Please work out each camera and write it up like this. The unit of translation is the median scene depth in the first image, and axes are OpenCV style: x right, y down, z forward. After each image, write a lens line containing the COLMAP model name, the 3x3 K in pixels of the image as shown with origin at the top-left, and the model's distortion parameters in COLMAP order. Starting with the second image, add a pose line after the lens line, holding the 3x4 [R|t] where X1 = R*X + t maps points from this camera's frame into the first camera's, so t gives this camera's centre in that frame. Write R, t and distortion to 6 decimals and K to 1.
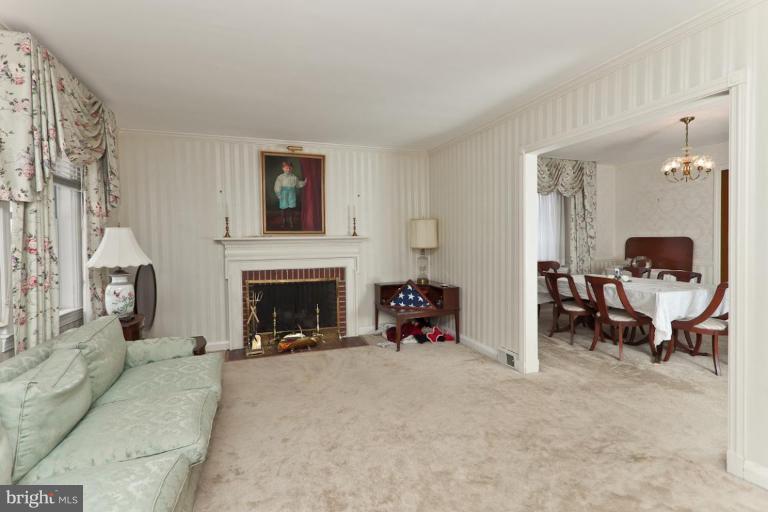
lens RADIAL K [[362.1, 0, 388.0], [0, 362.1, 252.4], [0, 0, 1]] dist [0.001645, -0.006058]
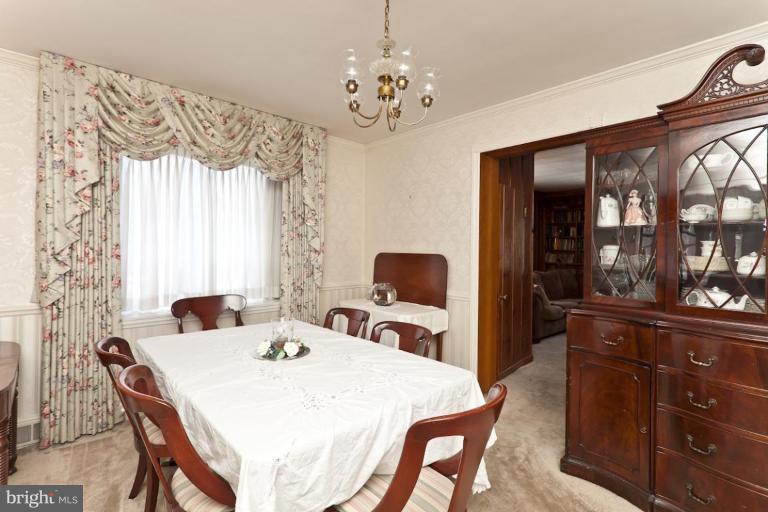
lens RADIAL K [[362.1, 0, 382.0], [0, 362.1, 250.3], [0, 0, 1]] dist [0.001645, -0.006058]
pose [[0.916969, 0.022446, 0.398327, 0.541166], [-0.012806, 0.999558, -0.026845, -0.036652], [-0.398753, 0.019515, 0.916851, 0.515942]]
